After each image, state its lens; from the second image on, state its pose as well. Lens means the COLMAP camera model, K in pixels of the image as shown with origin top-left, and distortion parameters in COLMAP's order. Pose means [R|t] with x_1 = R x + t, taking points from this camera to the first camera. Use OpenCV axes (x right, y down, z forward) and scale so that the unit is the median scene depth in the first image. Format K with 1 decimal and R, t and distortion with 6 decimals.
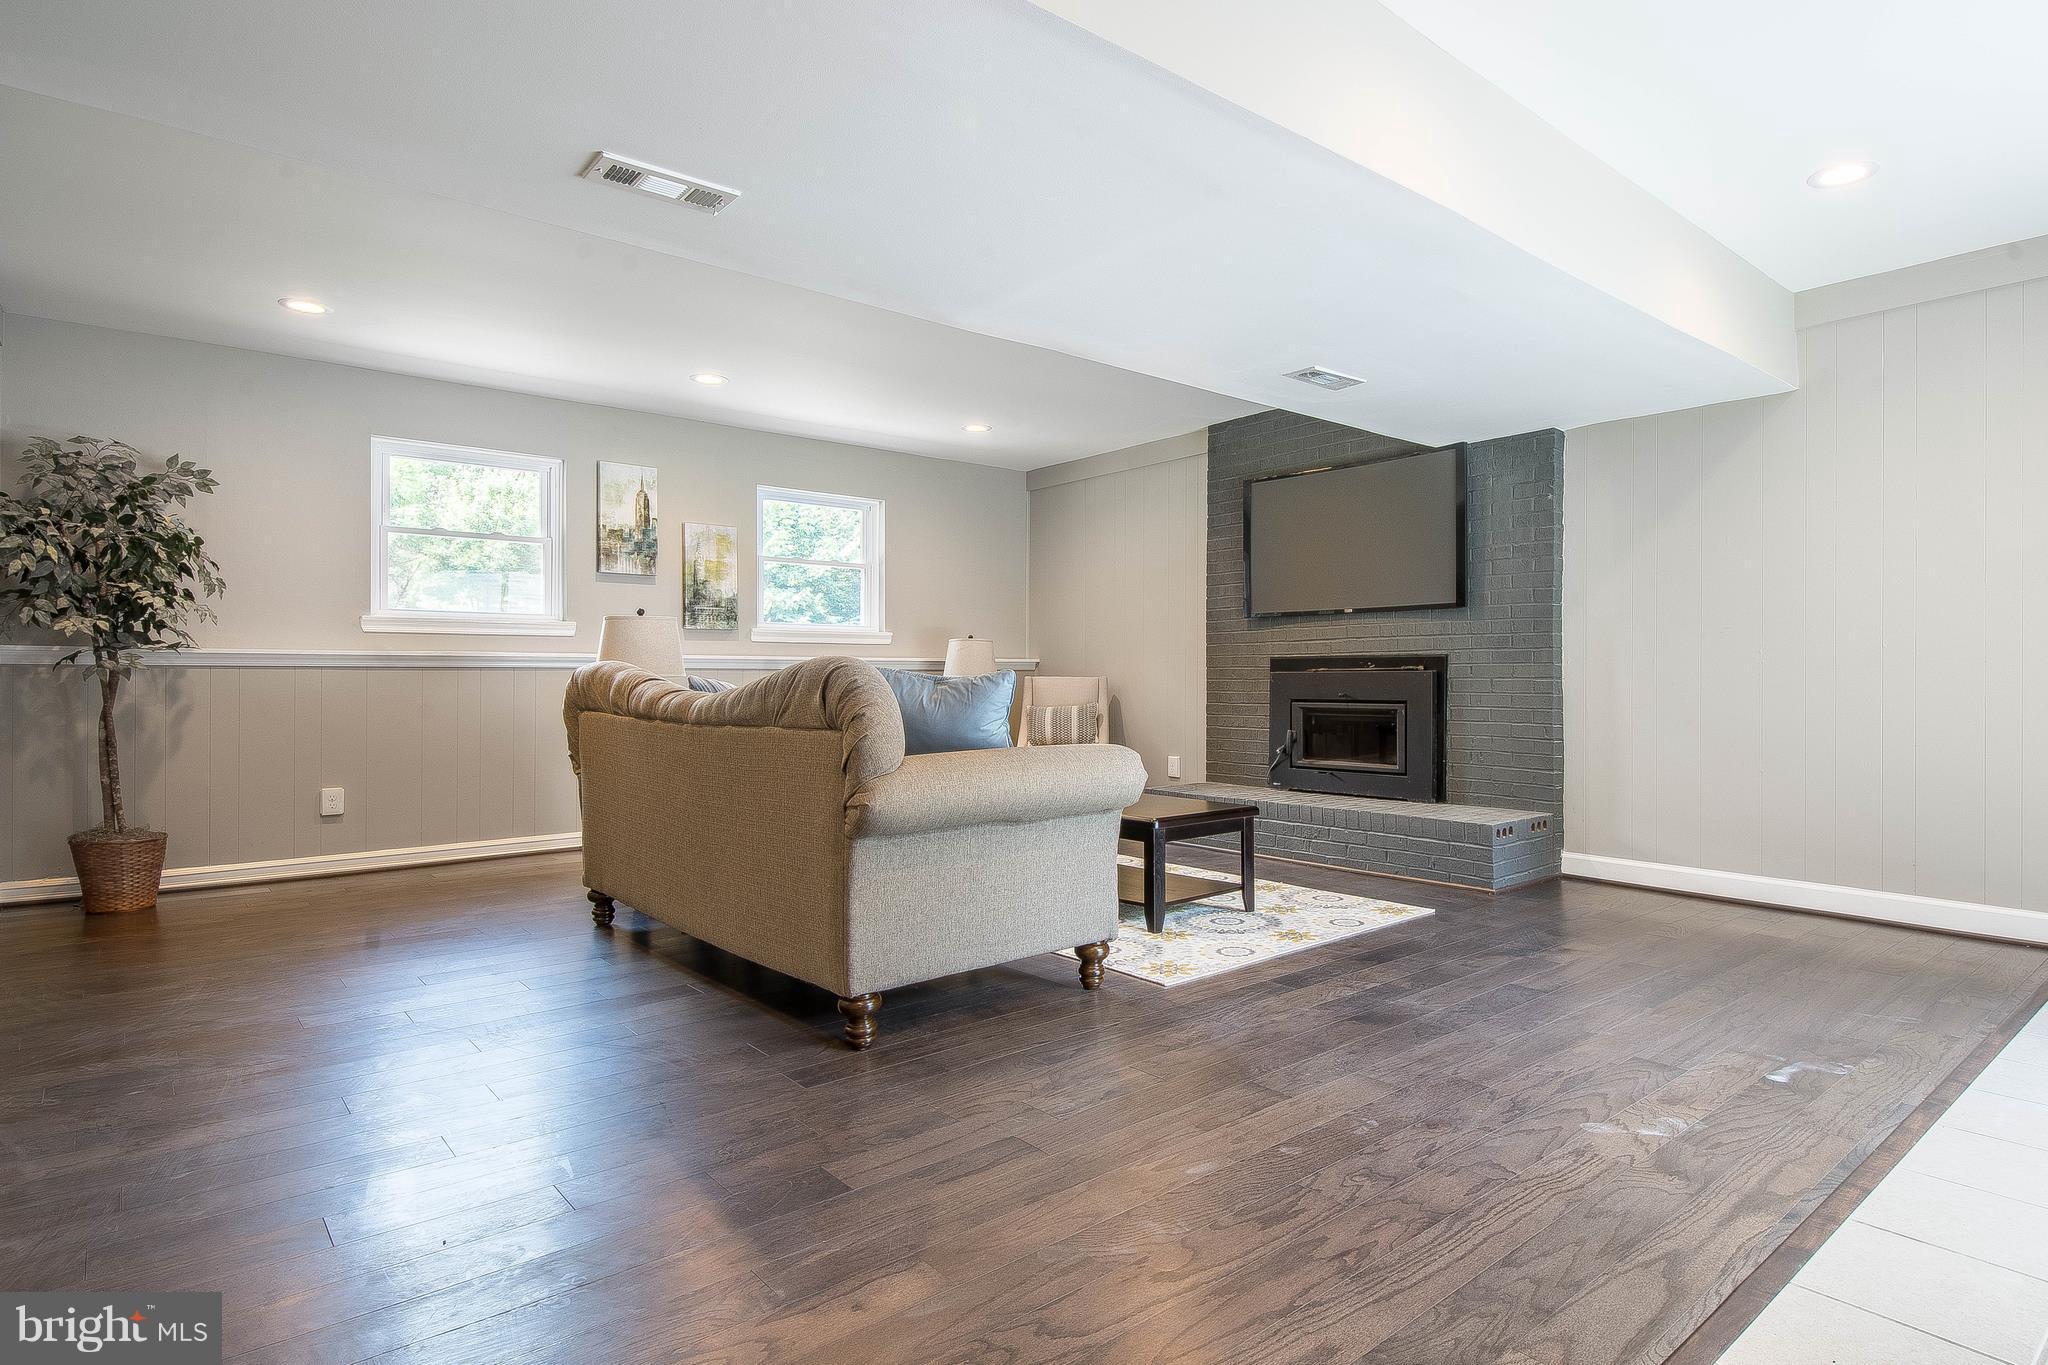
lens RADIAL K [[1105.2, 0, 1032.2], [0, 1105.2, 682.7], [0, 0, 1]] dist [0.000079, 0.000719]
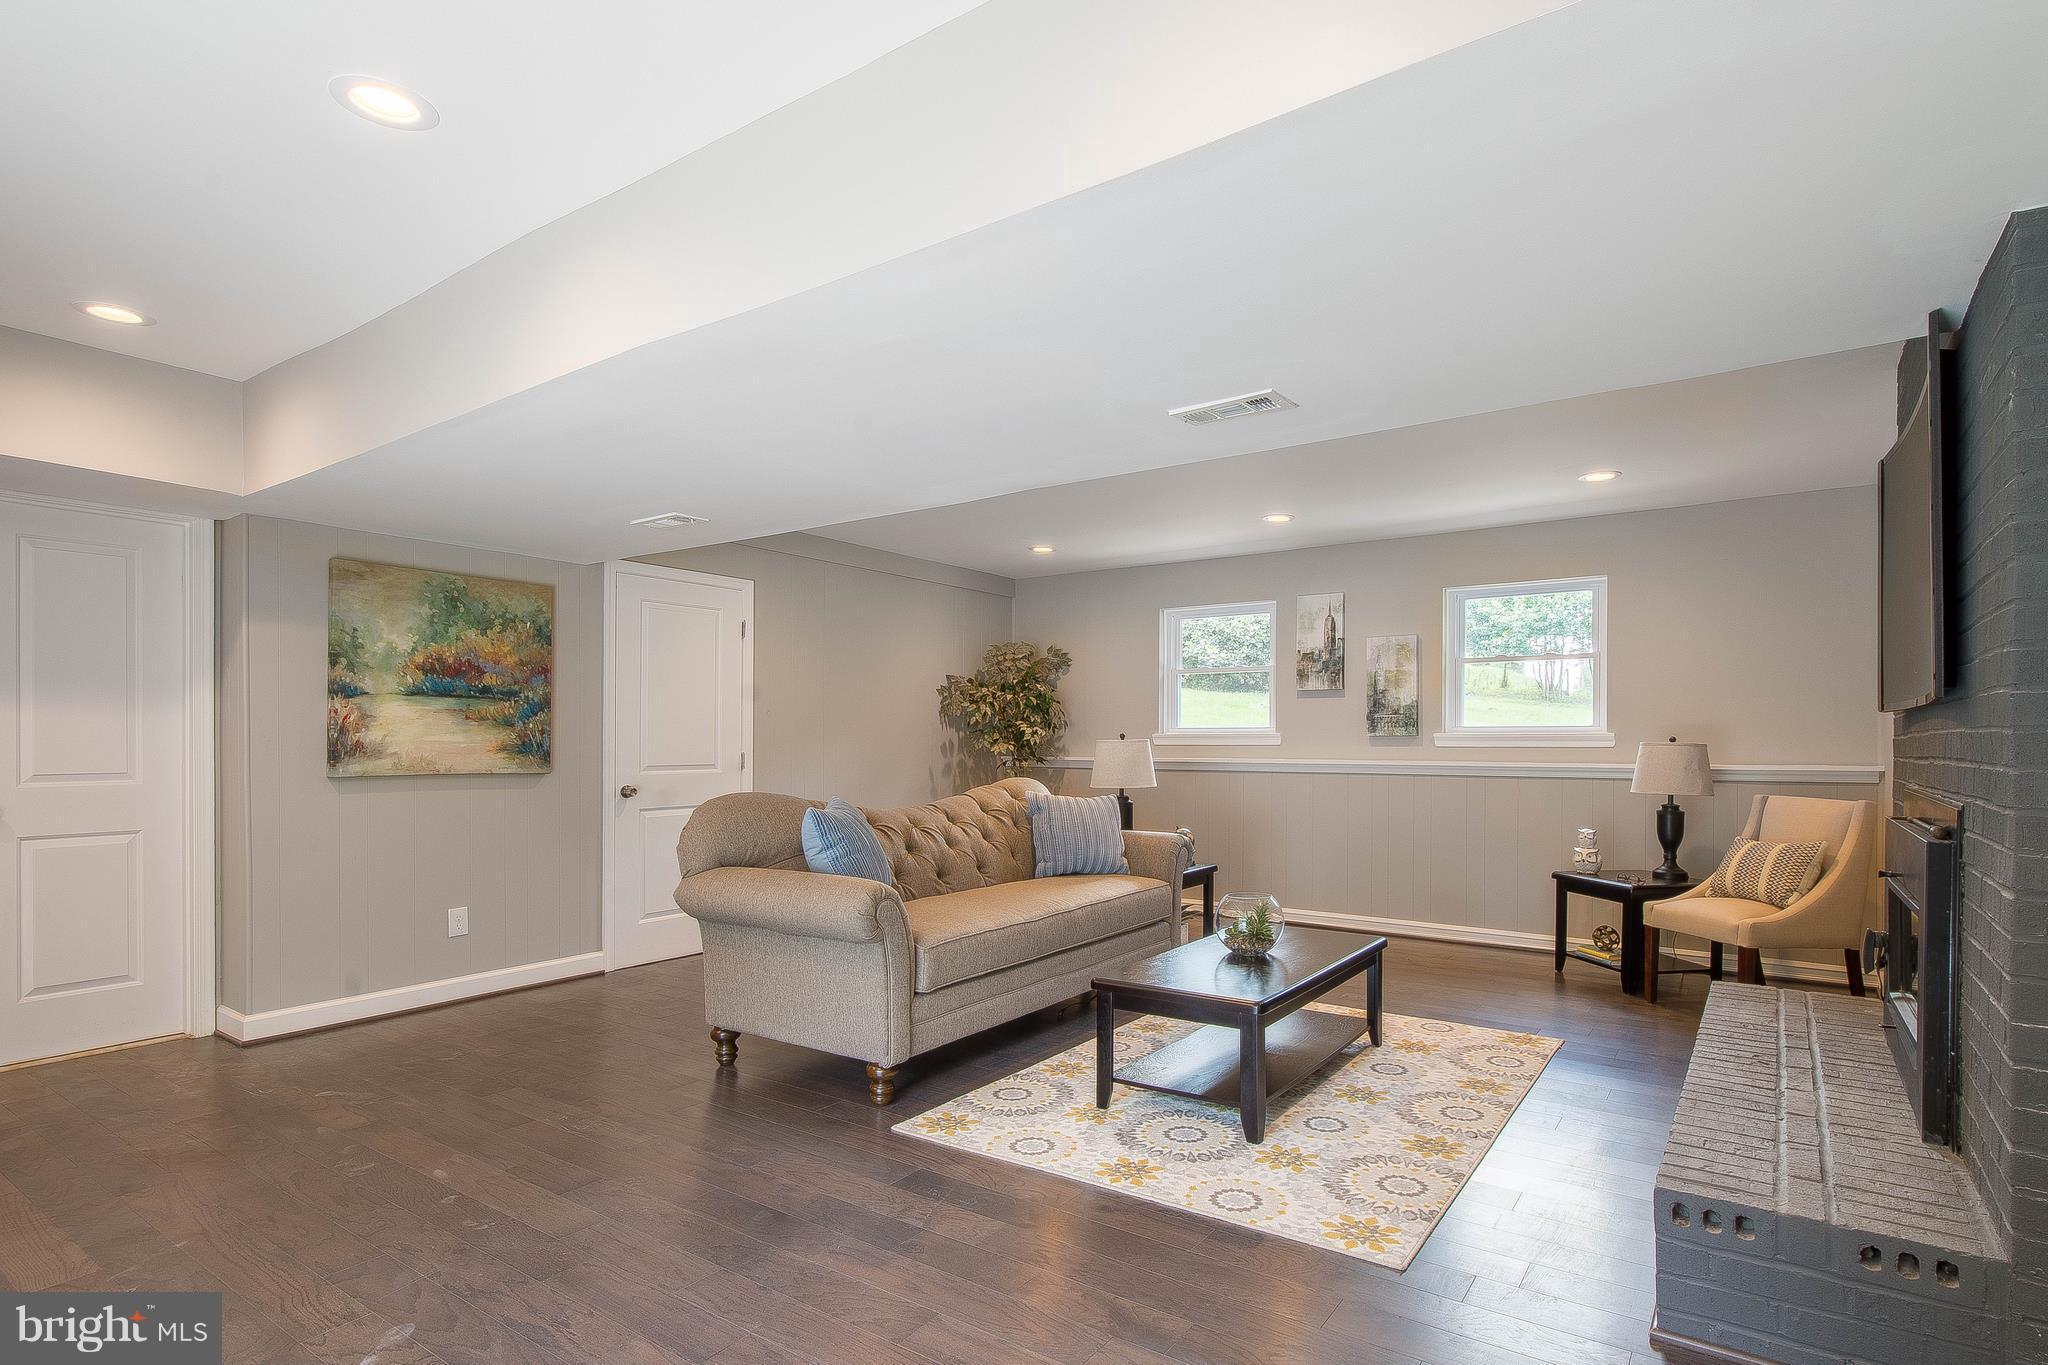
lens RADIAL K [[1004.3, 0, 1104.1], [0, 1004.3, 739.8], [0, 0, 1]] dist [0.001849, 0.000112]
pose [[0.277710, -0.005032, -0.960652, 0.620149], [-0.001519, 0.999983, -0.005677, -0.044730], [0.960664, 0.003036, 0.277697, 0.544877]]
